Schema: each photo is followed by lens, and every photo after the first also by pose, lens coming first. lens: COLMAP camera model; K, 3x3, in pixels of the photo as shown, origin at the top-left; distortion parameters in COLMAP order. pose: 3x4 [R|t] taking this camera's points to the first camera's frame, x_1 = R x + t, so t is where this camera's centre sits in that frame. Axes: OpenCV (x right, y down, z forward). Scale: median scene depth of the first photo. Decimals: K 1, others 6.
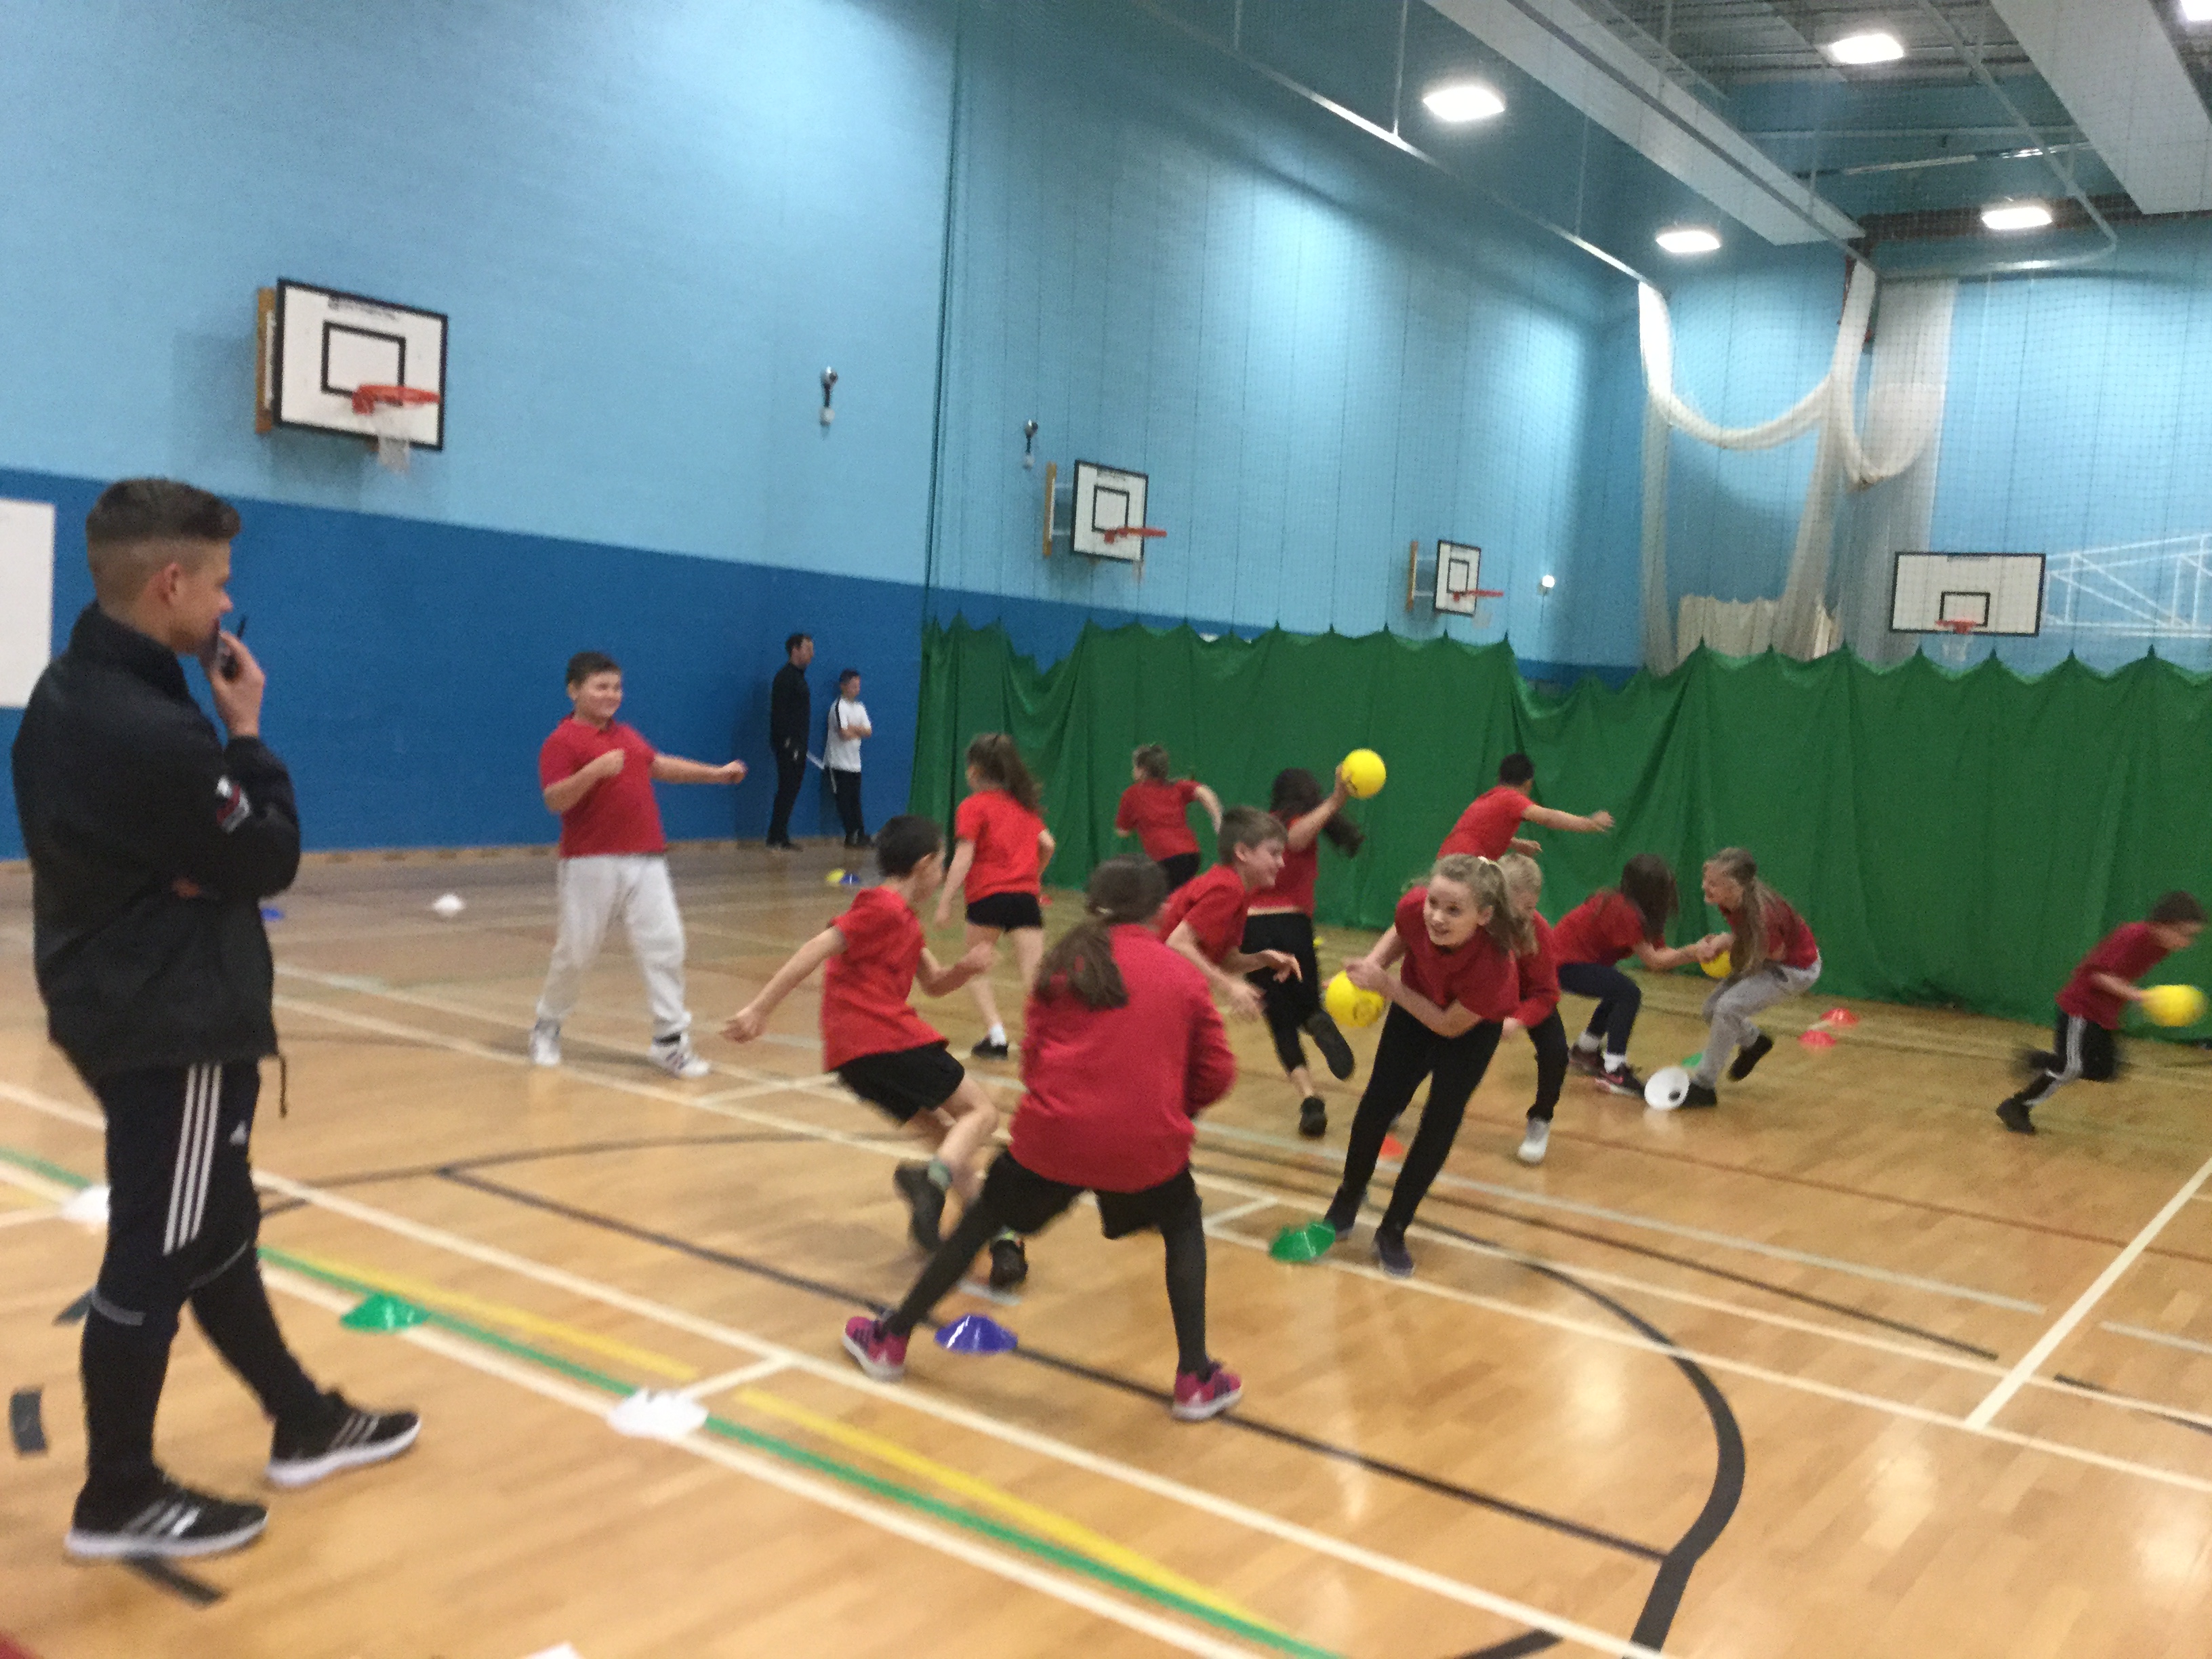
lens RADIAL K [[1971.3, 0, 1101.2], [0, 1971.3, 837.4], [0, 0, 1]] dist [0.123694, -0.232483]
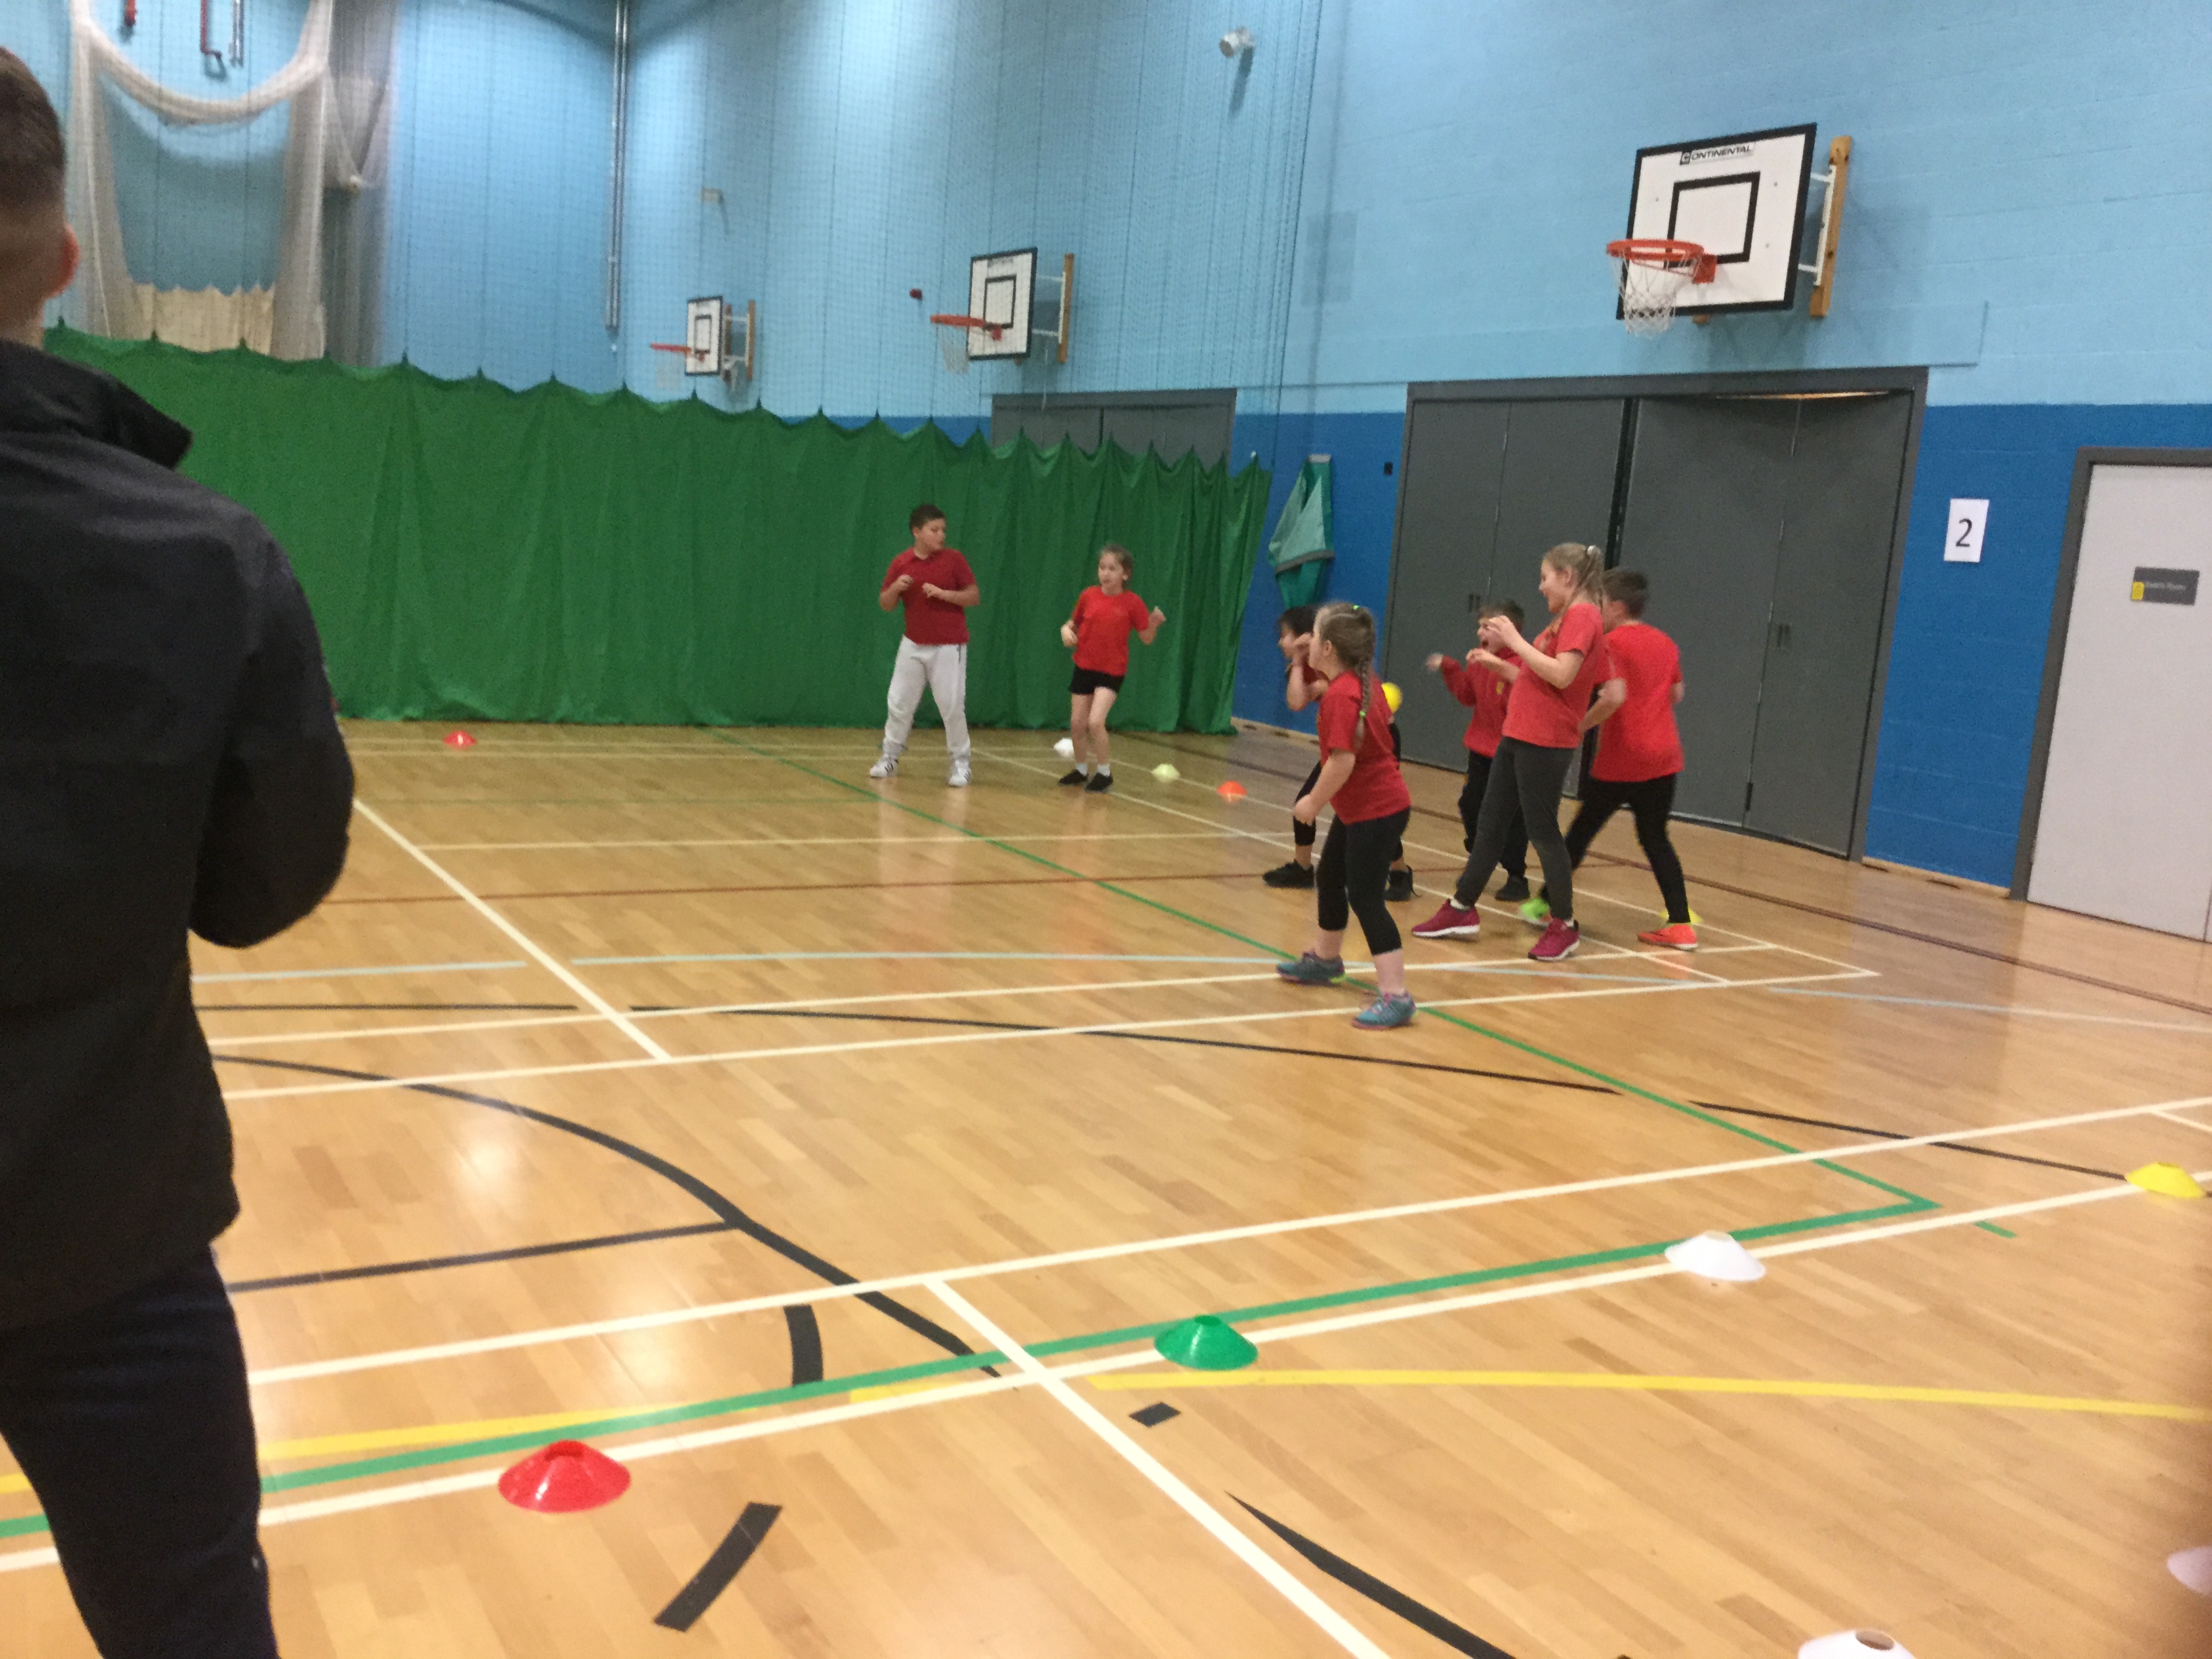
lens RADIAL K [[1971.3, 0, 1101.2], [0, 1971.3, 837.4], [0, 0, 1]] dist [0.123694, -0.232483]
pose [[0.399263, -0.179279, 0.899138, -0.137259], [0.014598, 0.981814, 0.189282, -0.015651], [-0.916720, -0.062447, 0.394619, 0.082664]]
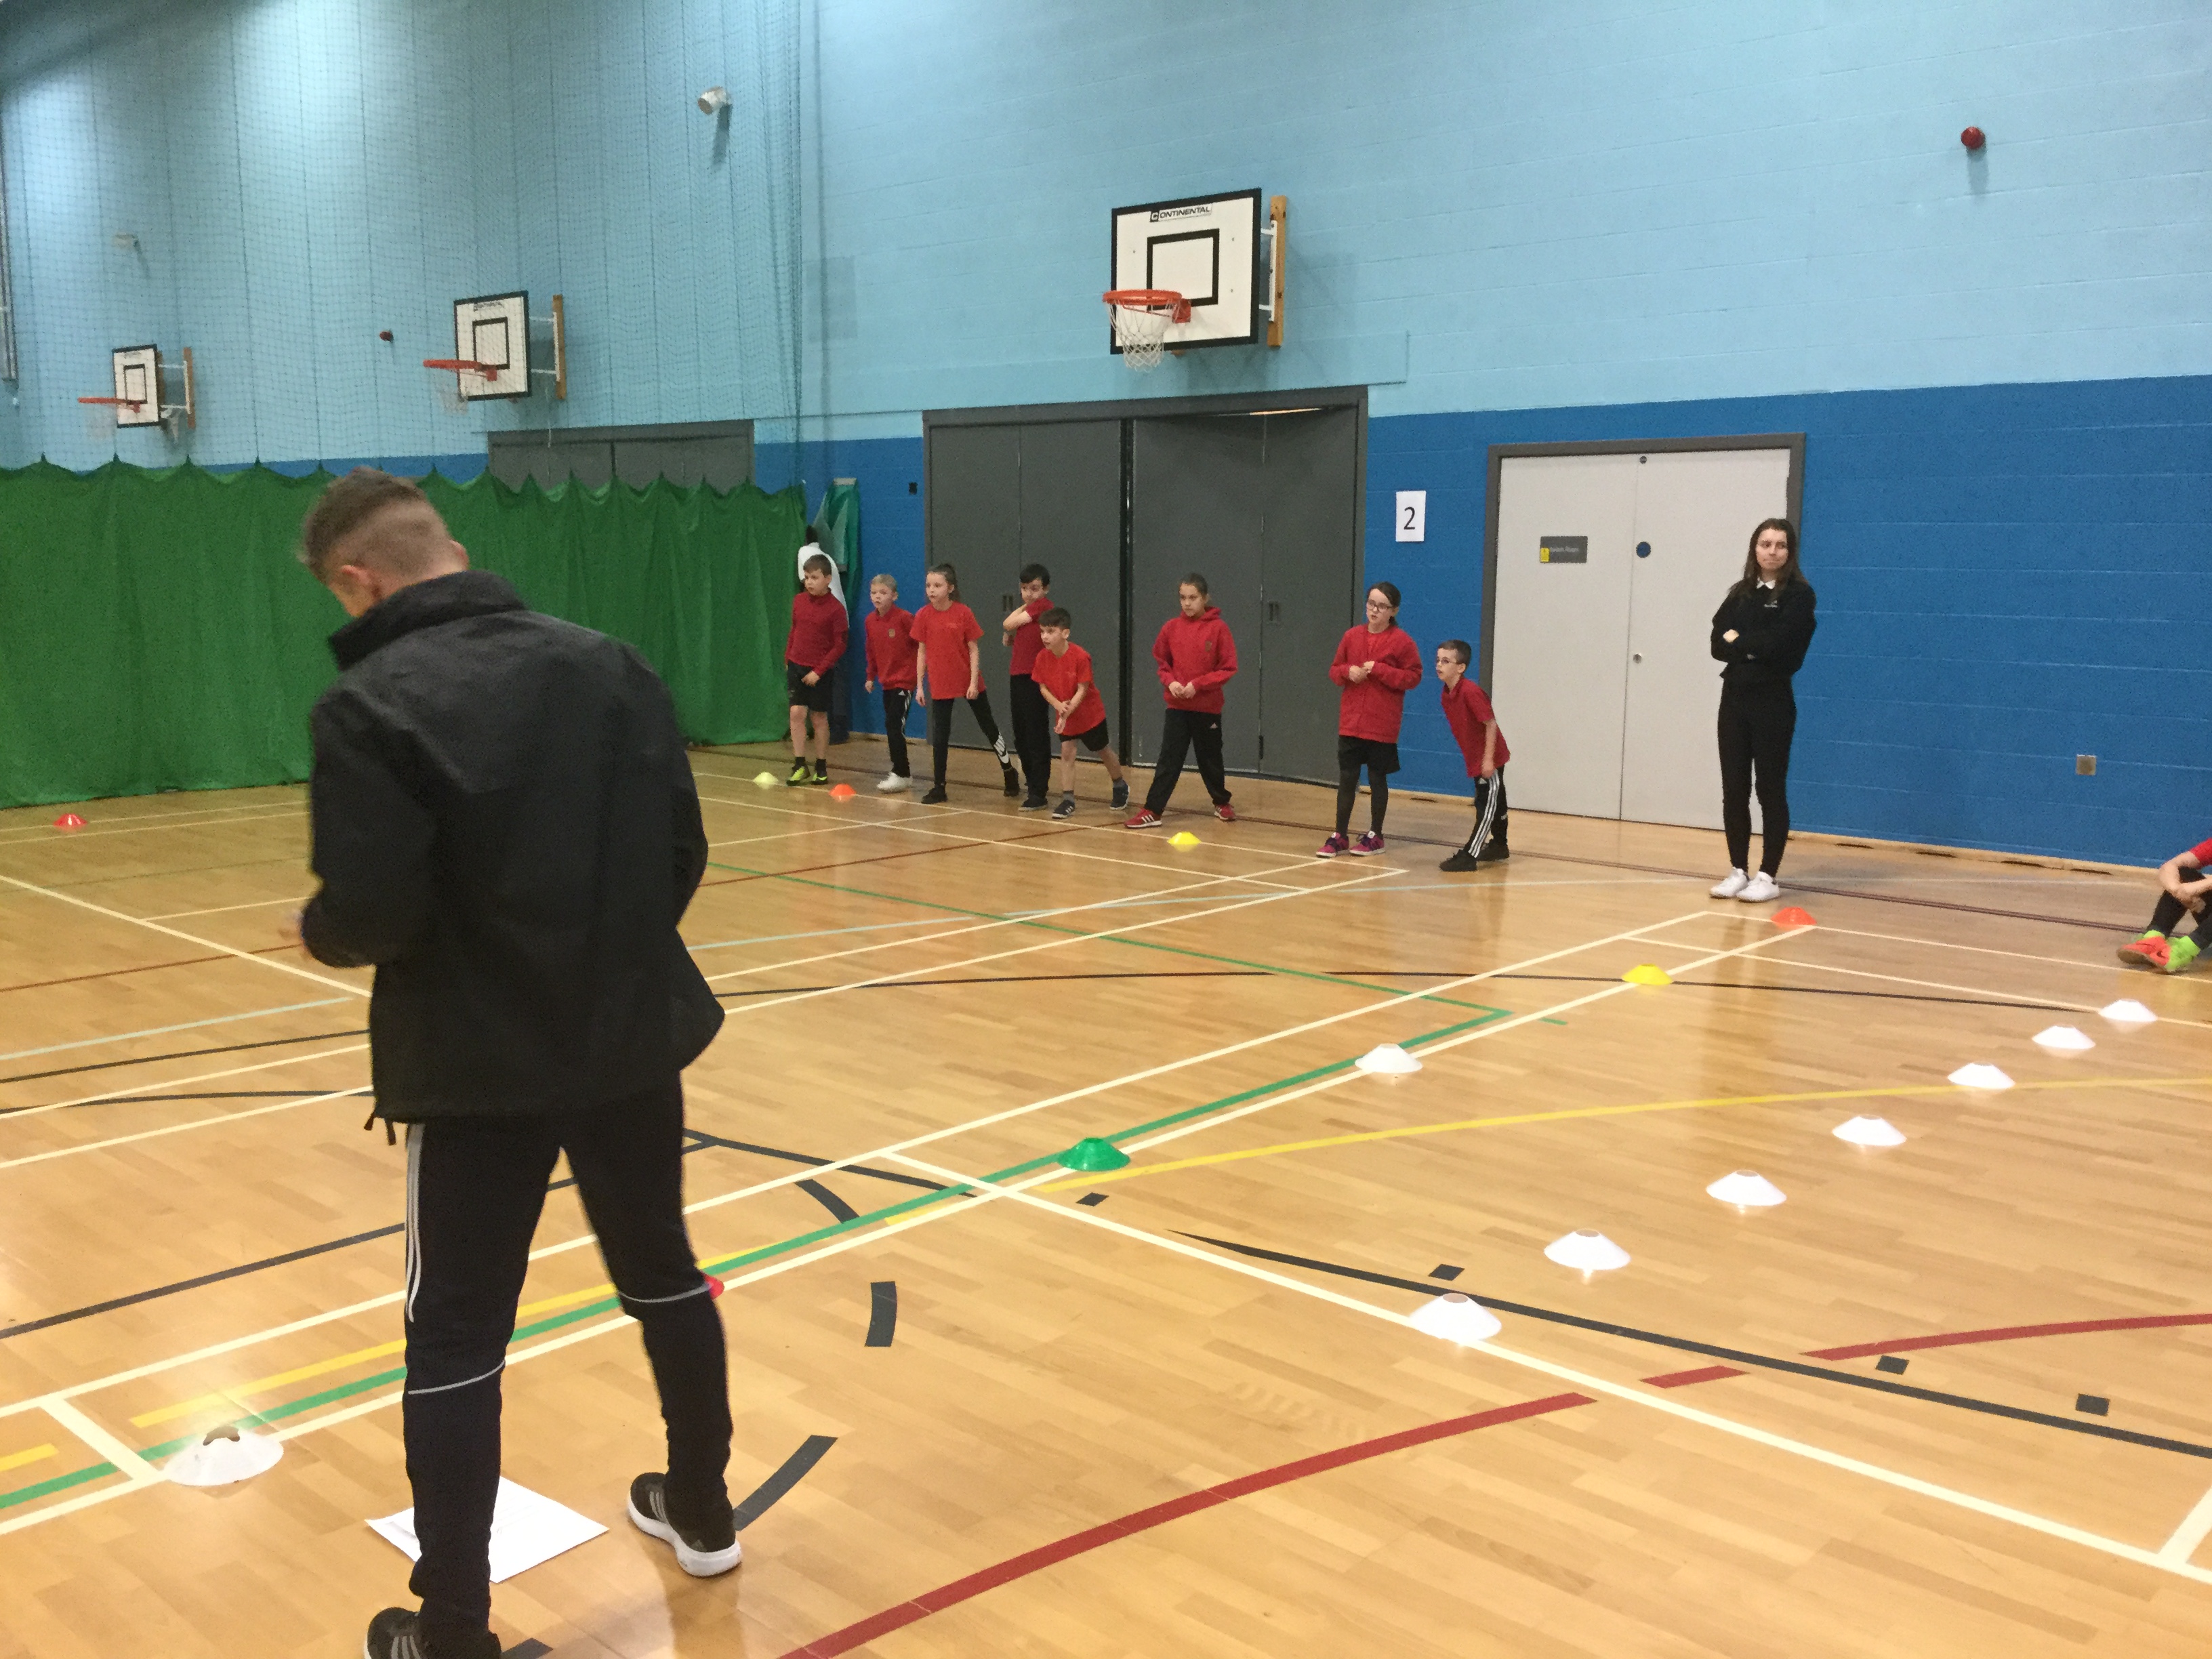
lens RADIAL K [[1984.1, 0, 1105.8], [0, 1984.1, 833.2], [0, 0, 1]] dist [0.136814, -0.289217]
pose [[0.112598, -0.208994, 0.971413, -0.241166], [0.074948, 0.976631, 0.201429, -0.031983], [-0.990810, 0.050125, 0.125630, 0.113293]]
